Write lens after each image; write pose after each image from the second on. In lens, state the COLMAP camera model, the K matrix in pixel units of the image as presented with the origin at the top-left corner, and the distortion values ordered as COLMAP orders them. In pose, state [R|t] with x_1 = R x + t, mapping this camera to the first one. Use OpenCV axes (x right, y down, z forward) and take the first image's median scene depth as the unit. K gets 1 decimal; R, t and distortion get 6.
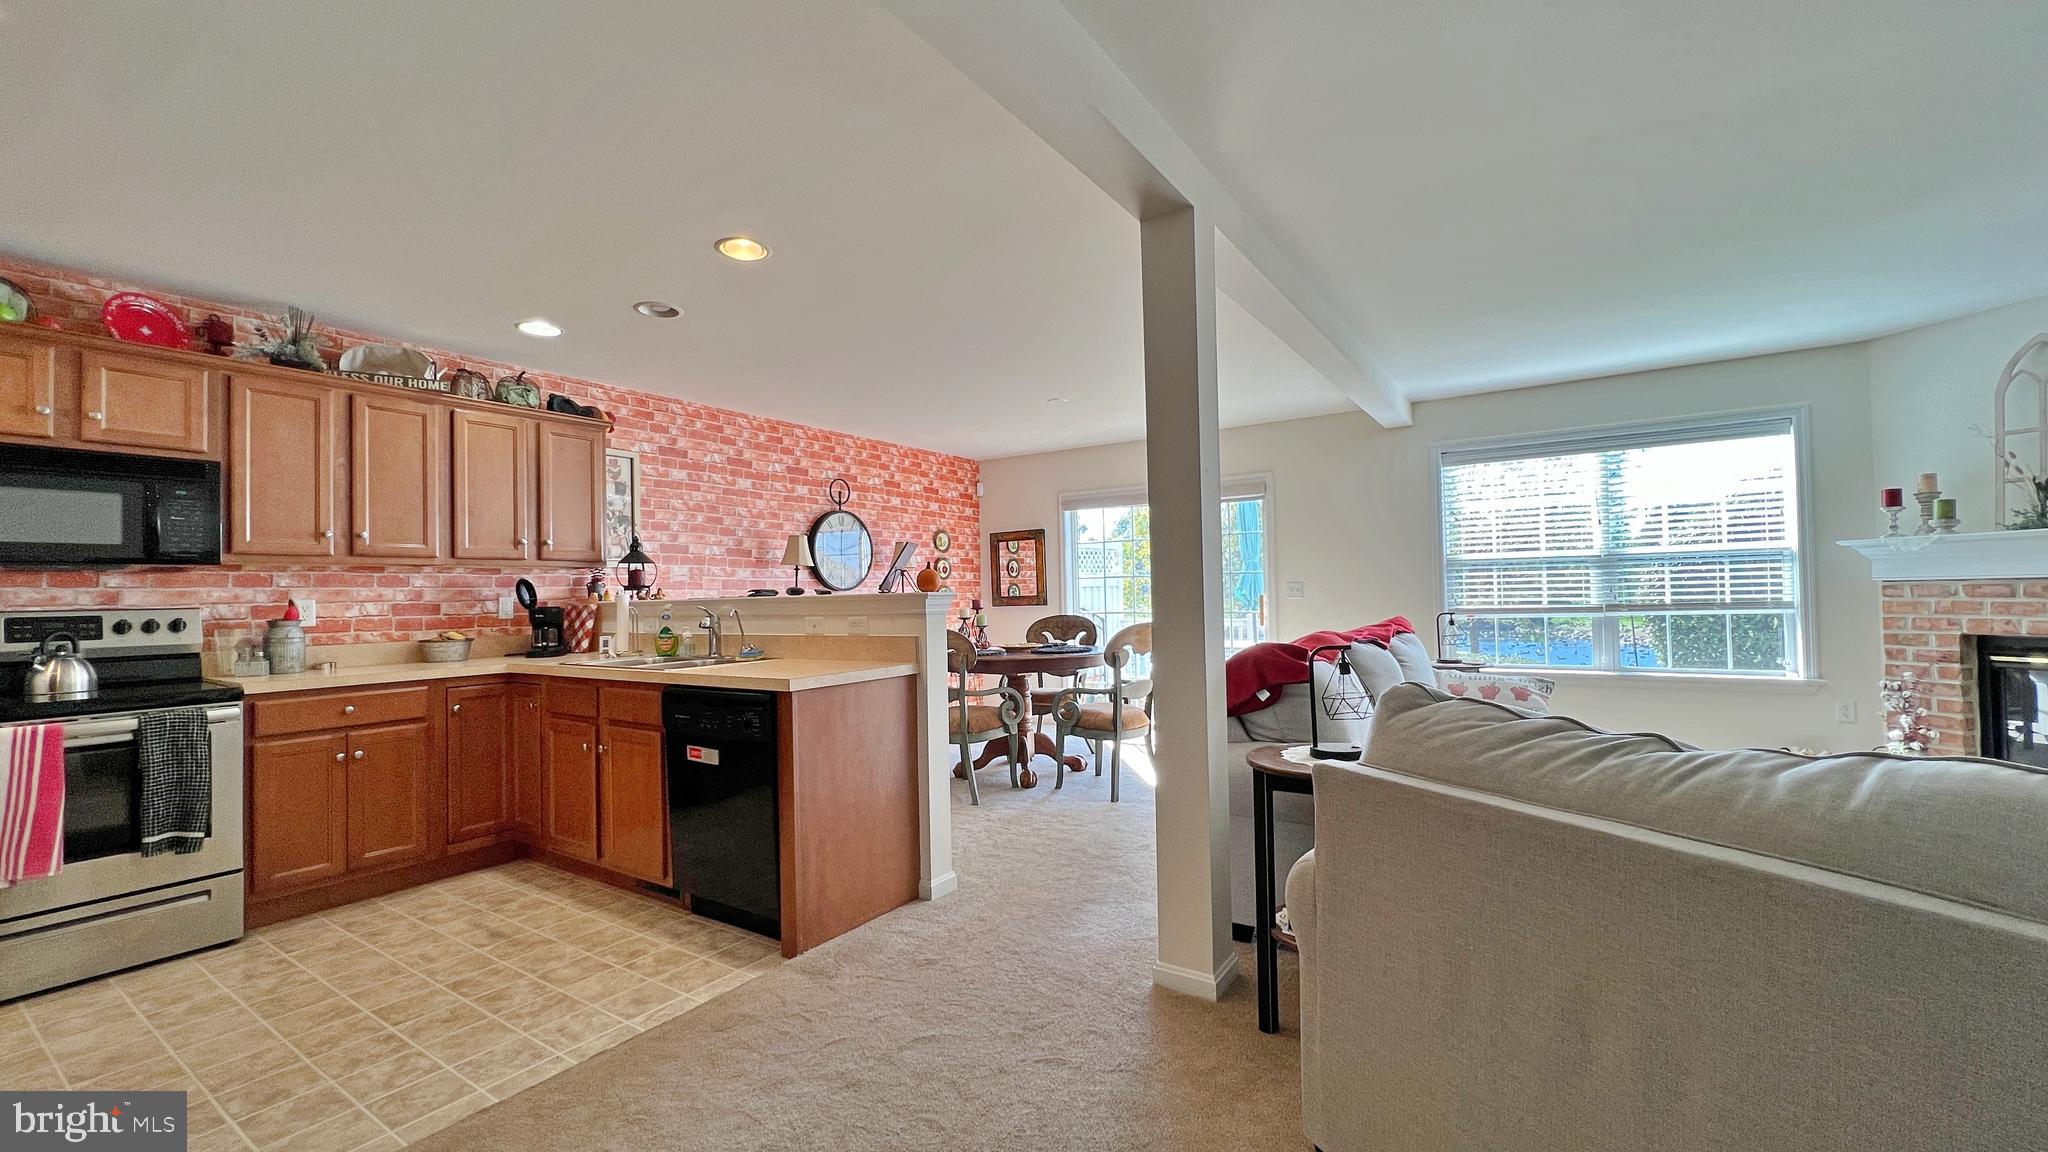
lens RADIAL K [[815.4, 0, 1024.0], [0, 815.4, 576.0], [0, 0, 1]] dist [-0.000130, 0.000026]
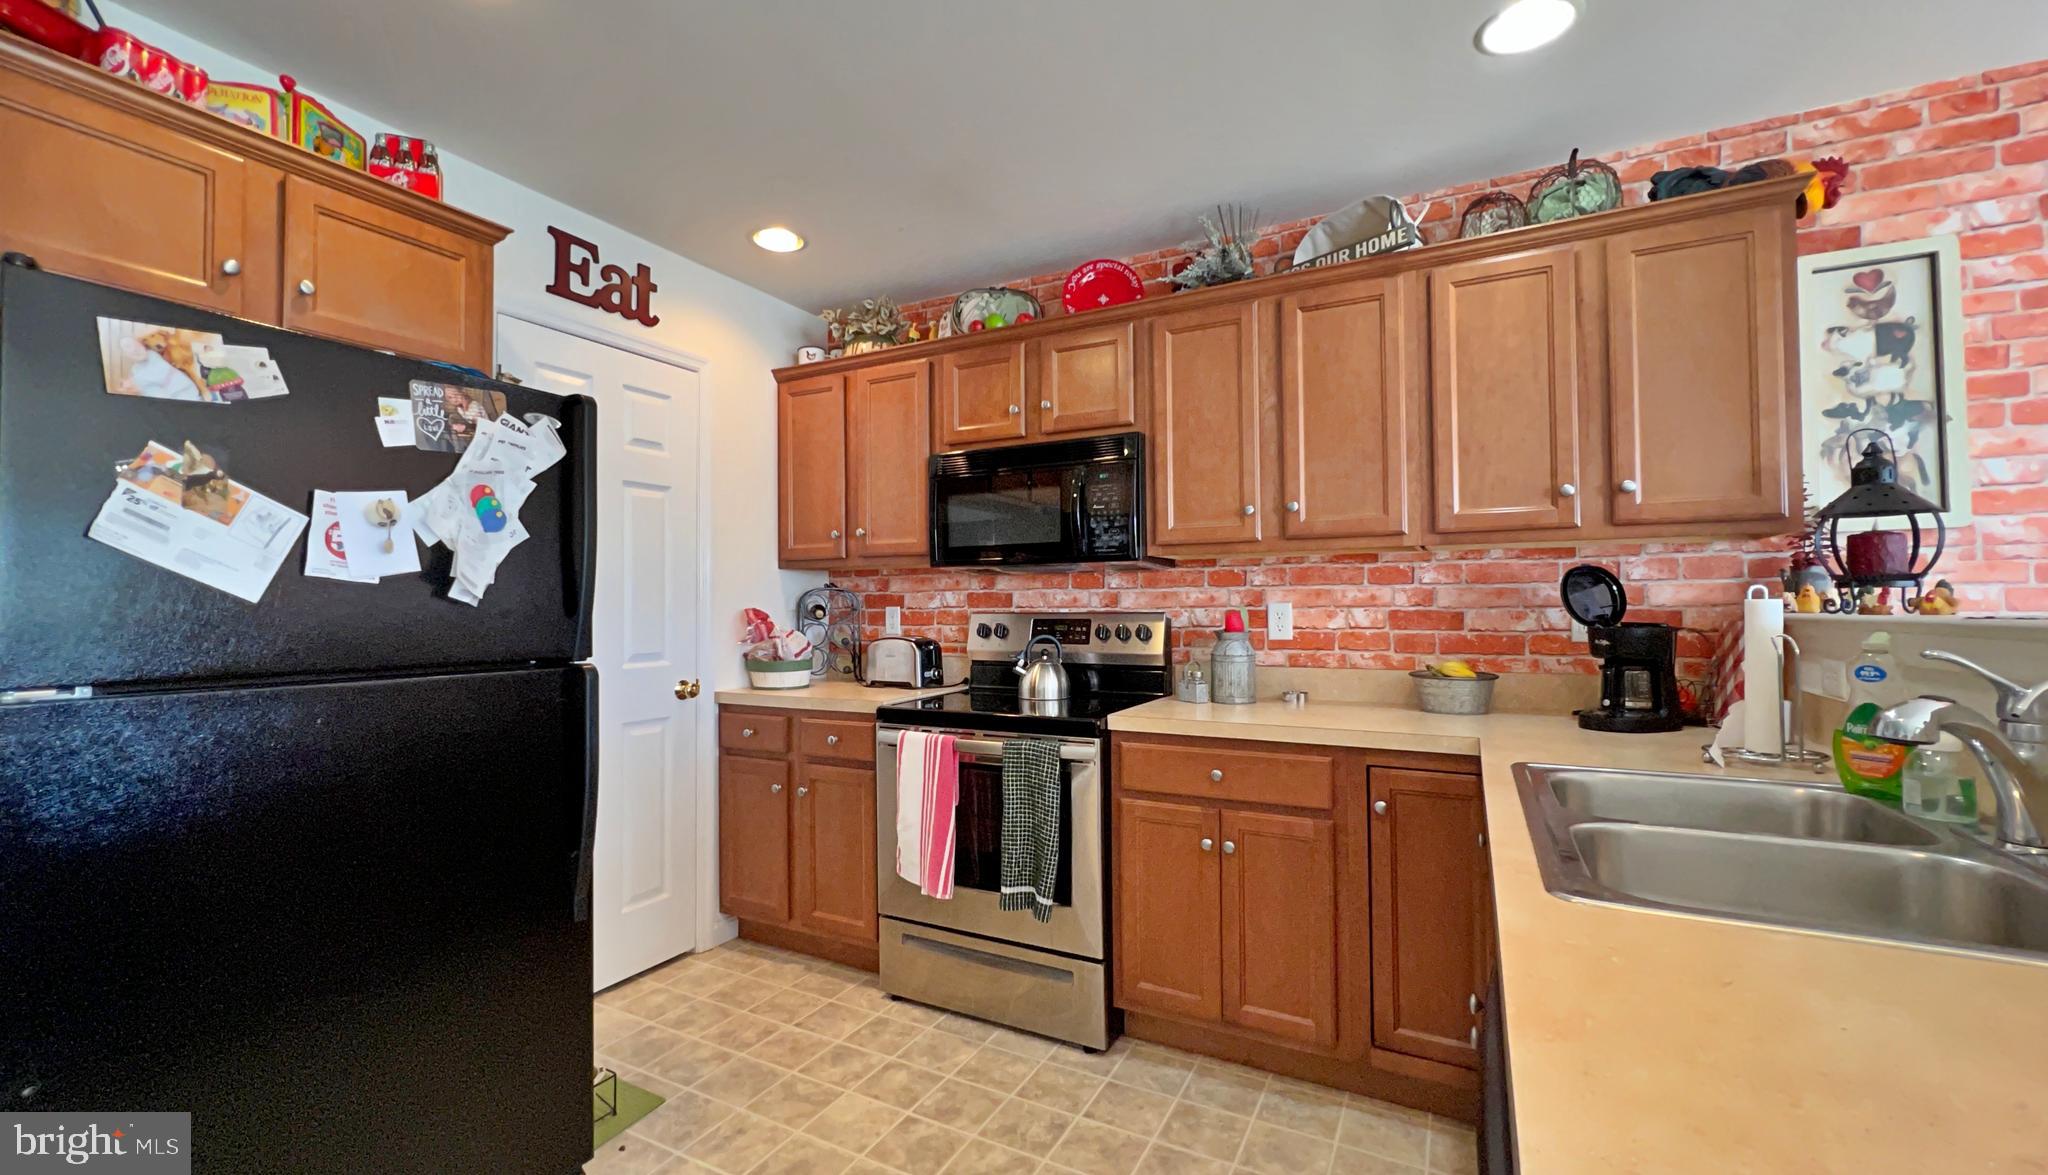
lens RADIAL K [[835.4, 0, 1024.0], [0, 835.4, 587.5], [0, 0, 1]] dist [-0.001449, -0.000230]
pose [[0.086407, 0.000478, -0.996260, -0.114897], [0.029144, 0.999571, 0.003007, 0.004566], [0.995834, -0.029295, 0.086356, 0.524592]]
